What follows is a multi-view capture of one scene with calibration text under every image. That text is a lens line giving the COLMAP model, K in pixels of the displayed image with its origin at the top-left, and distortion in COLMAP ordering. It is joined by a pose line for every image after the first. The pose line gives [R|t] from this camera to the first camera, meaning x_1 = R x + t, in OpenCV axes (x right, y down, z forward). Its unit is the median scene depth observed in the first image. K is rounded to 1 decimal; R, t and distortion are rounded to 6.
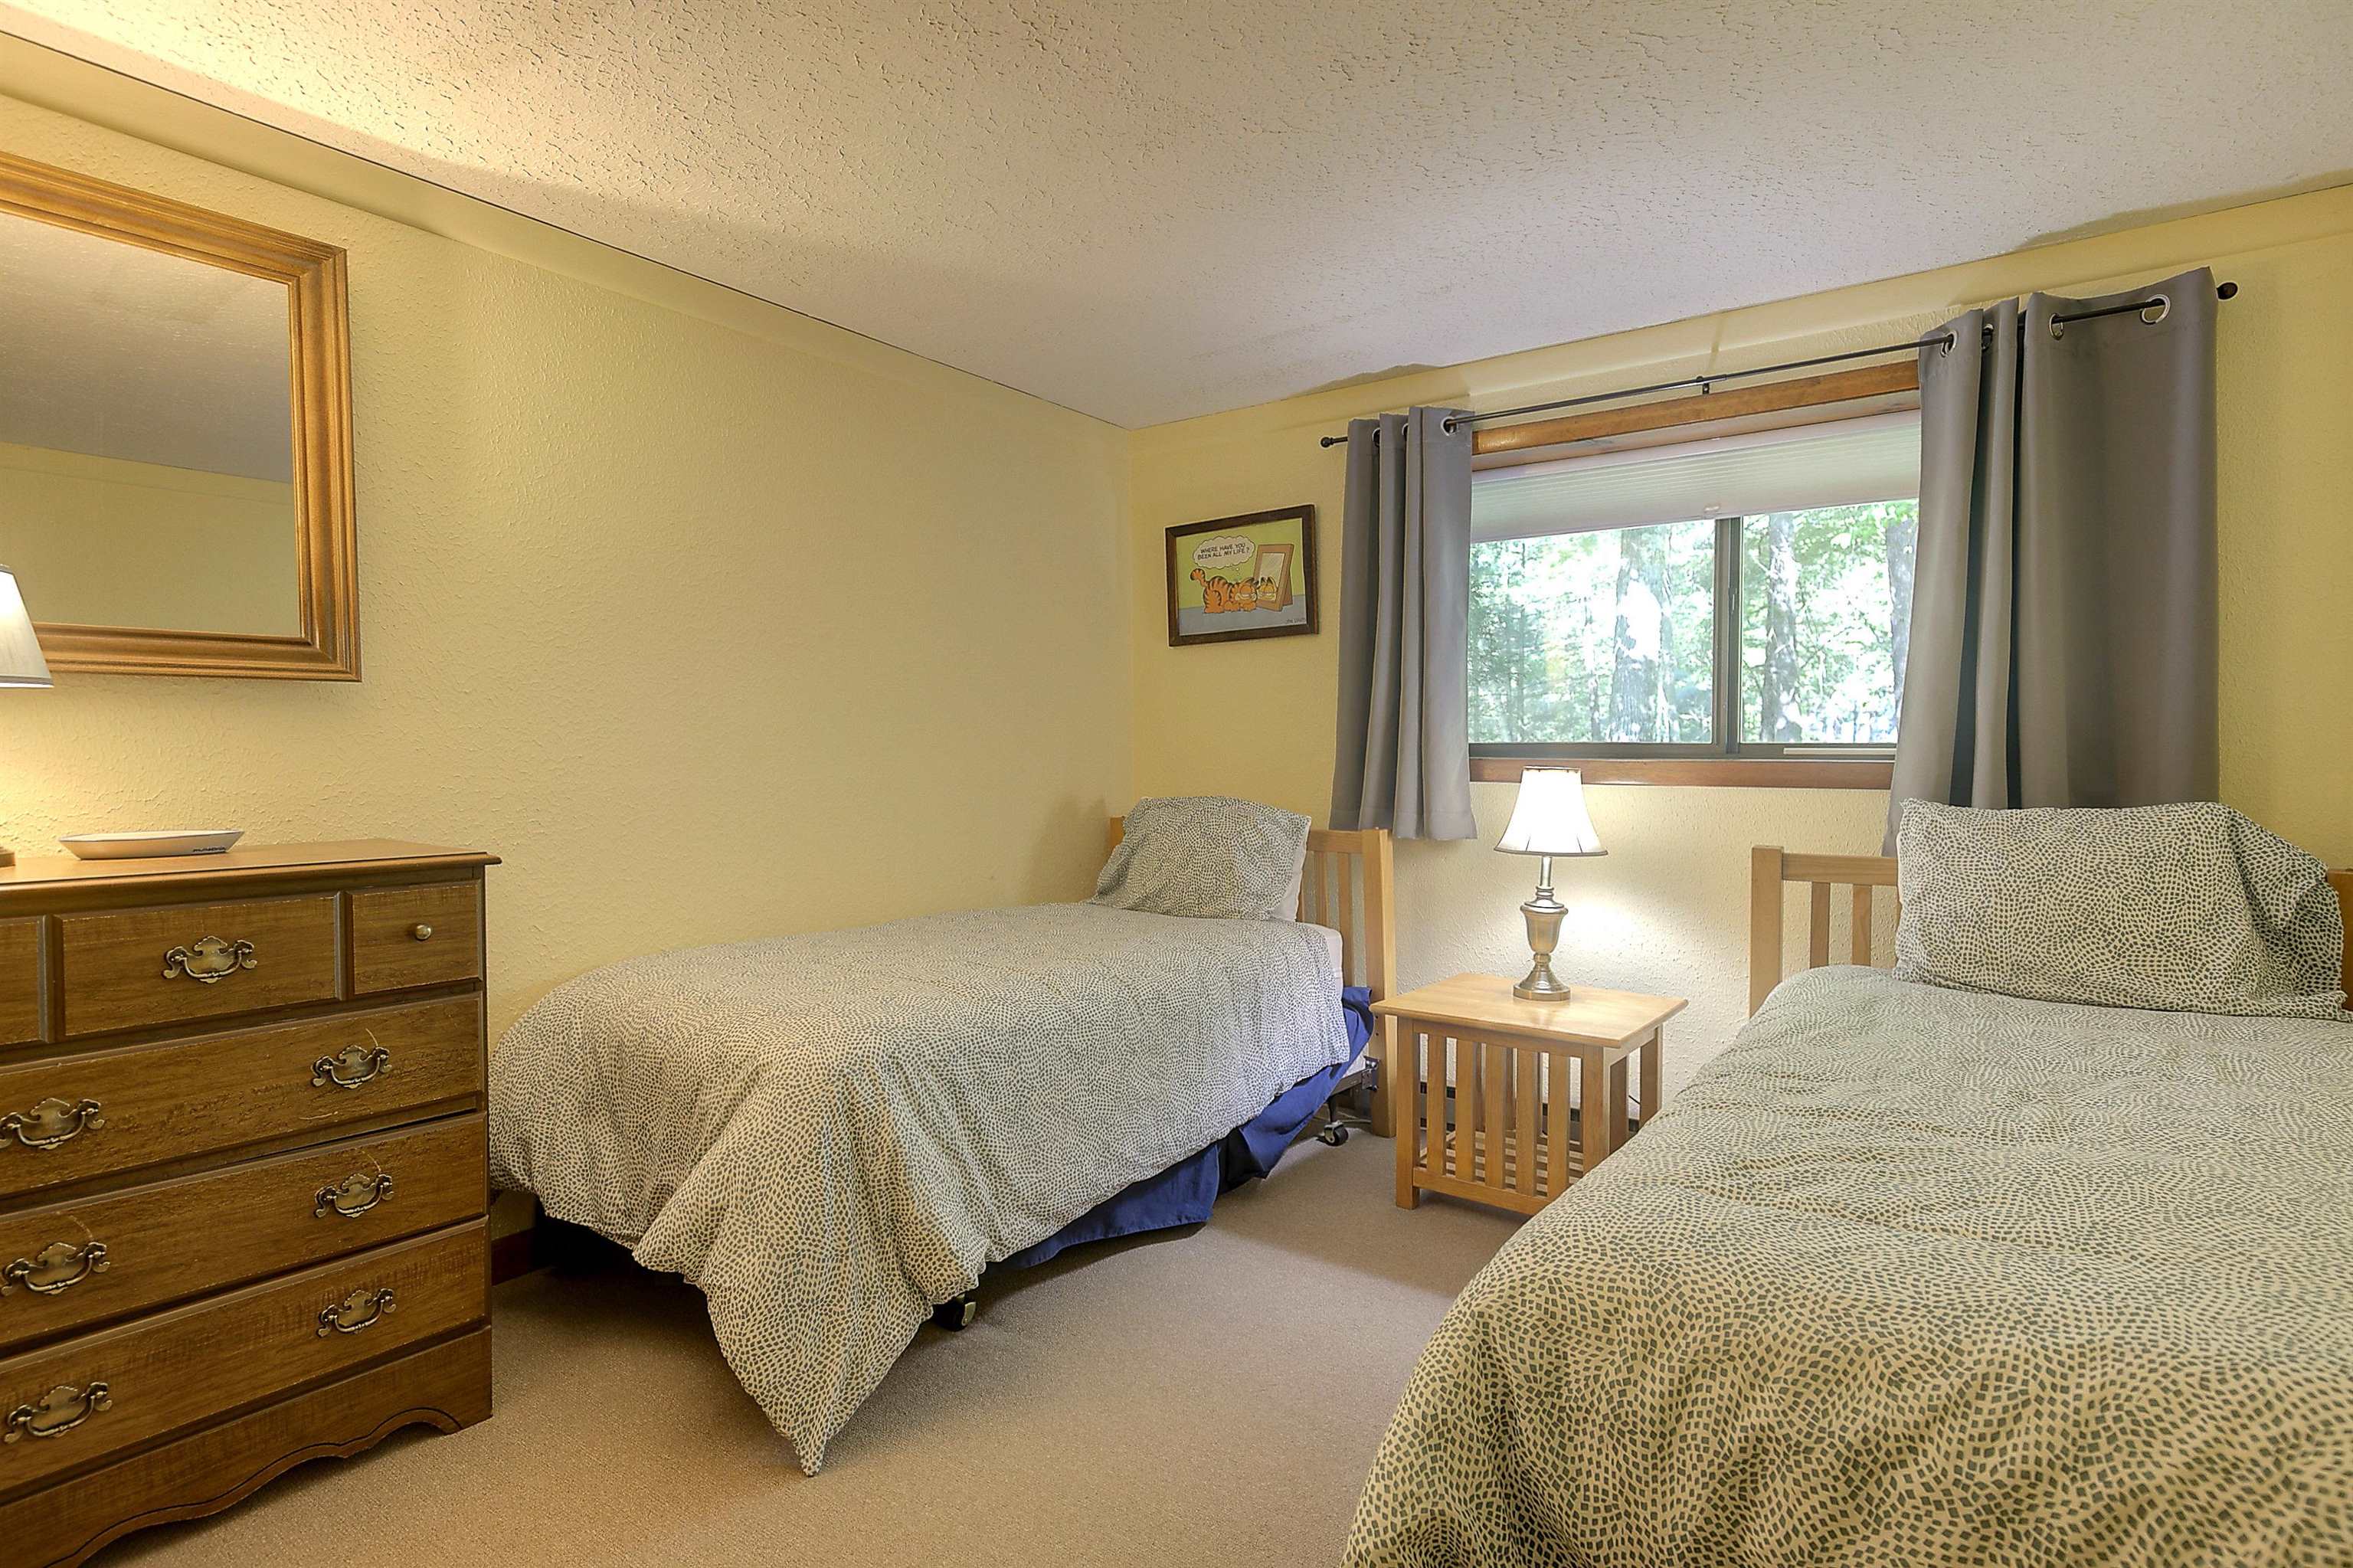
lens RADIAL K [[1173.5, 0, 1190.0], [0, 1173.5, 788.6], [0, 0, 1]] dist [0.001879, 0.001570]
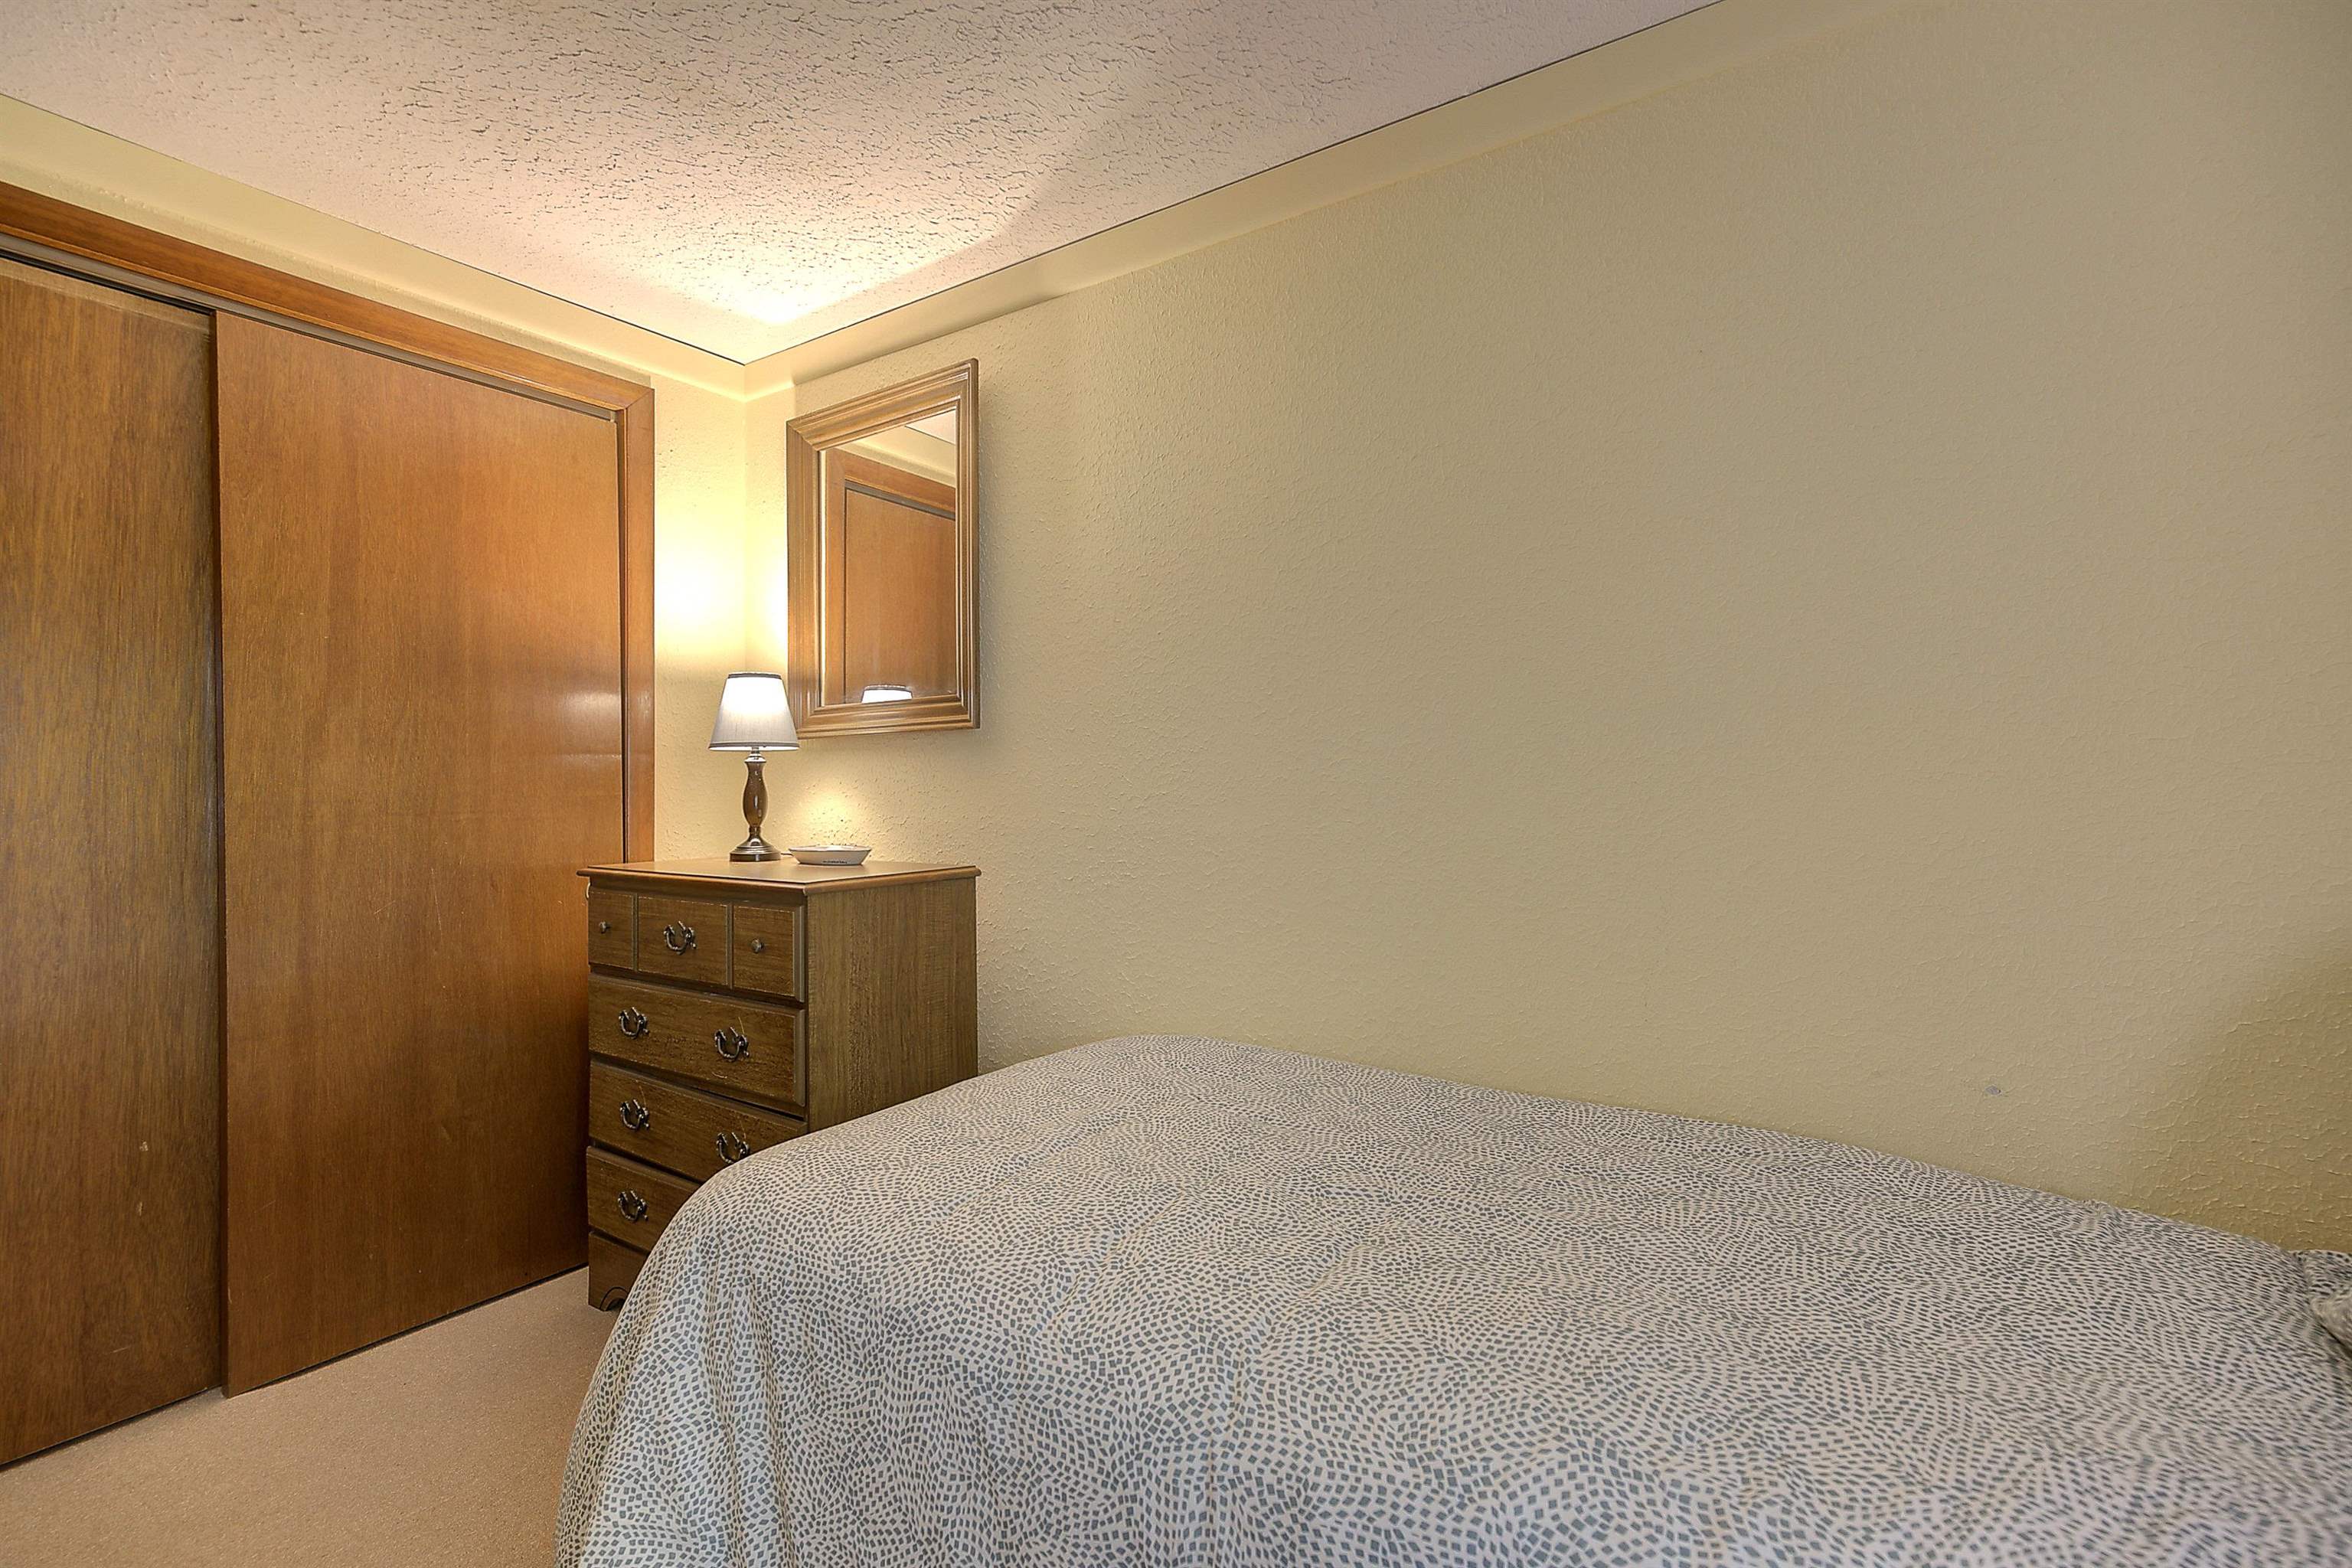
lens RADIAL K [[1088.8, 0, 1175.8], [0, 1088.8, 786.8], [0, 0, 1]] dist [0.012054, 0.001240]
pose [[0.020783, 0.002766, -0.999780, 0.410363], [-0.023849, 0.999713, 0.002270, -0.044812], [0.999500, 0.023796, 0.020843, 1.316715]]
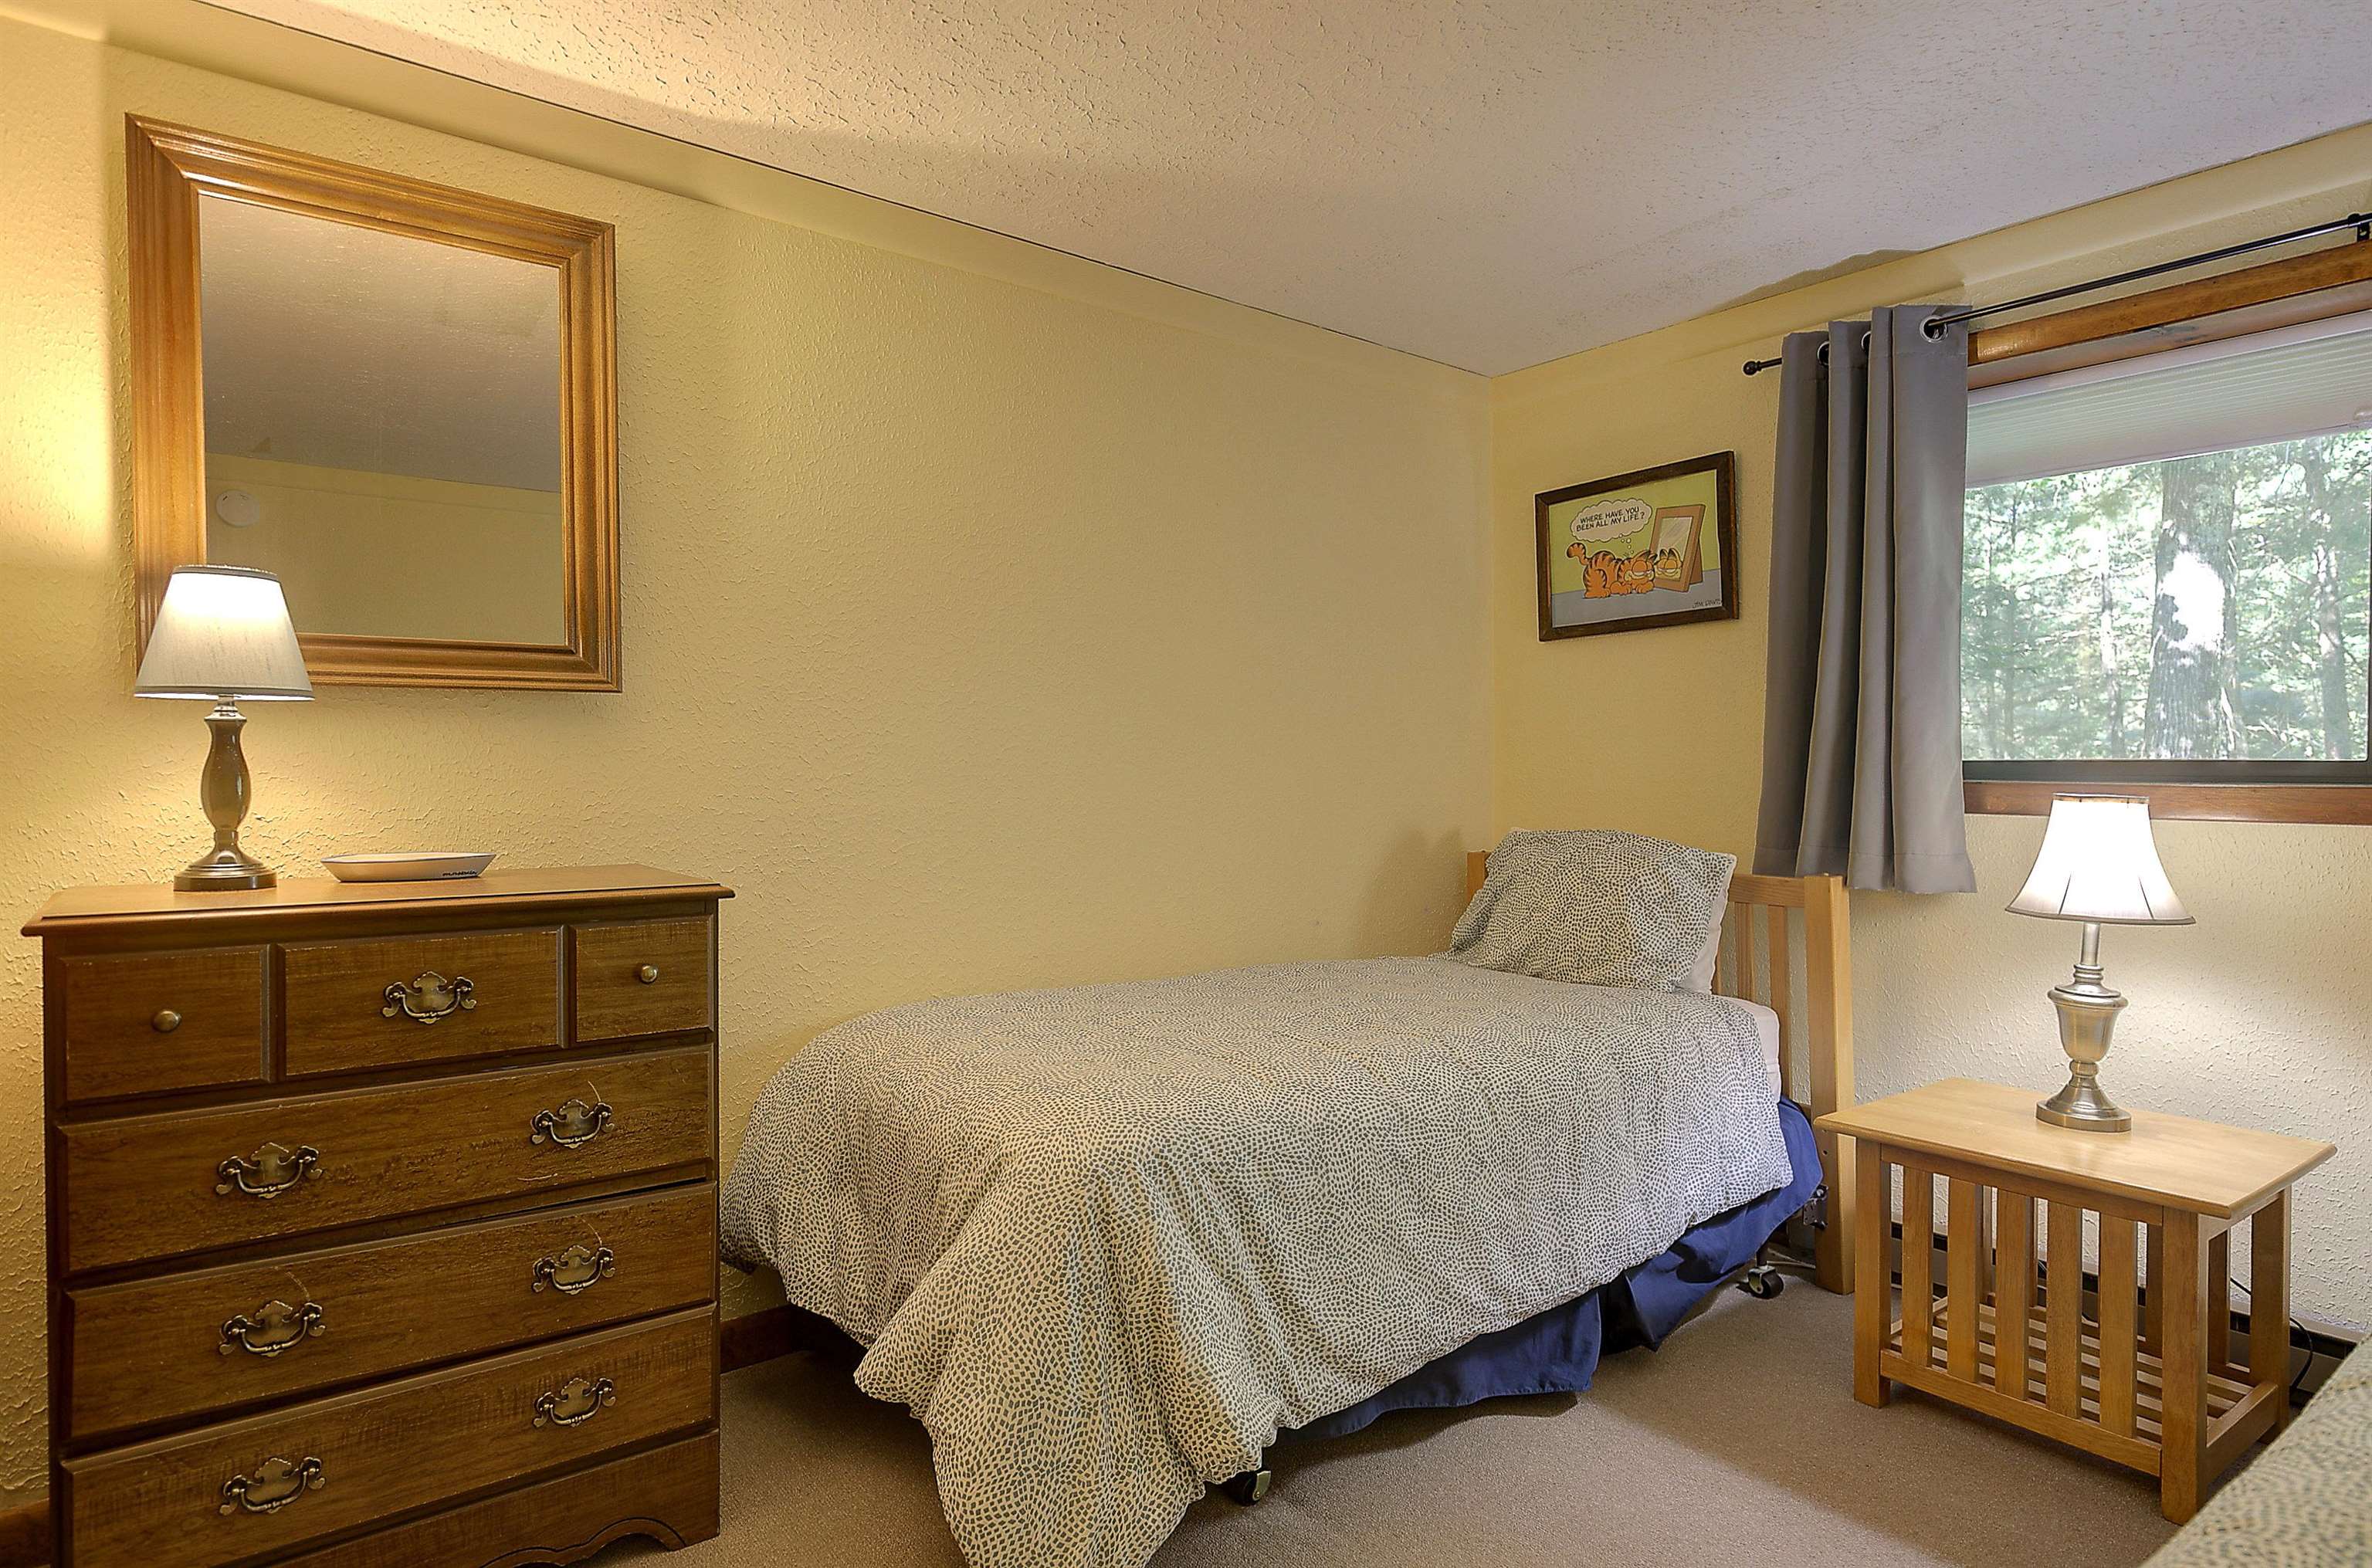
lens RADIAL K [[1334.8, 0, 1214.4], [0, 1334.8, 784.4], [0, 0, 1]] dist [0.006050, 0.003120]
pose [[0.964163, 0.004495, -0.265272, 0.018432], [-0.010448, 0.999724, -0.021035, -0.002834], [0.265104, 0.023053, 0.963944, 0.137459]]
